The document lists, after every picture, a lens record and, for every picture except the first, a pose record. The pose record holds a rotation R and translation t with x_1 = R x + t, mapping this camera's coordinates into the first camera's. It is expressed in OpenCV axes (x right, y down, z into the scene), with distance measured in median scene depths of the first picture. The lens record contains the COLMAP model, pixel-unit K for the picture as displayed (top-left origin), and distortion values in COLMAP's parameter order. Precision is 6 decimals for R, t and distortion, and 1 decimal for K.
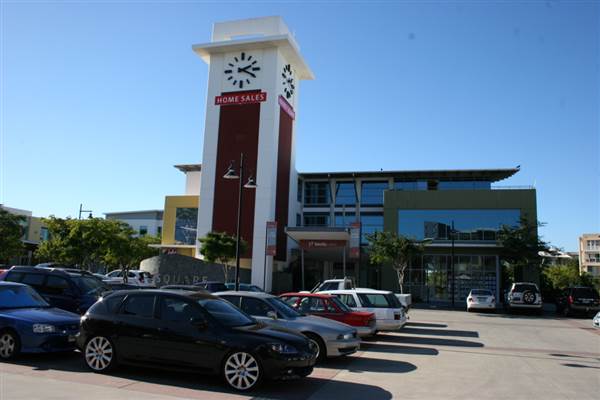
lens RADIAL K [[516.9, 0, 300.9], [0, 516.9, 189.2], [0, 0, 1]] dist [-0.112005, 0.113227]
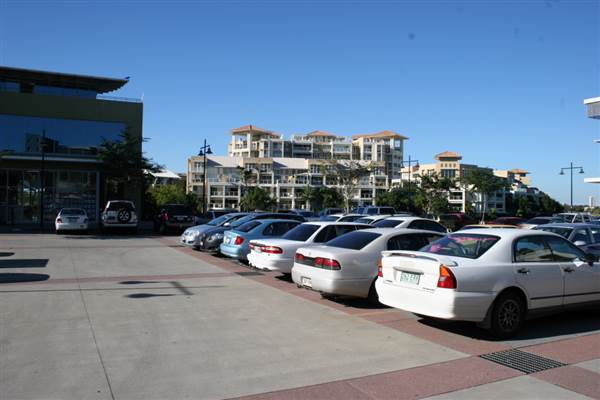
lens RADIAL K [[516.9, 0, 300.9], [0, 516.9, 189.2], [0, 0, 1]] dist [-0.112005, 0.113227]
pose [[0.756532, -0.005448, 0.653934, 0.069079], [-0.096109, 0.988181, 0.119421, 0.018153], [-0.646855, -0.153195, 0.747067, 0.080477]]
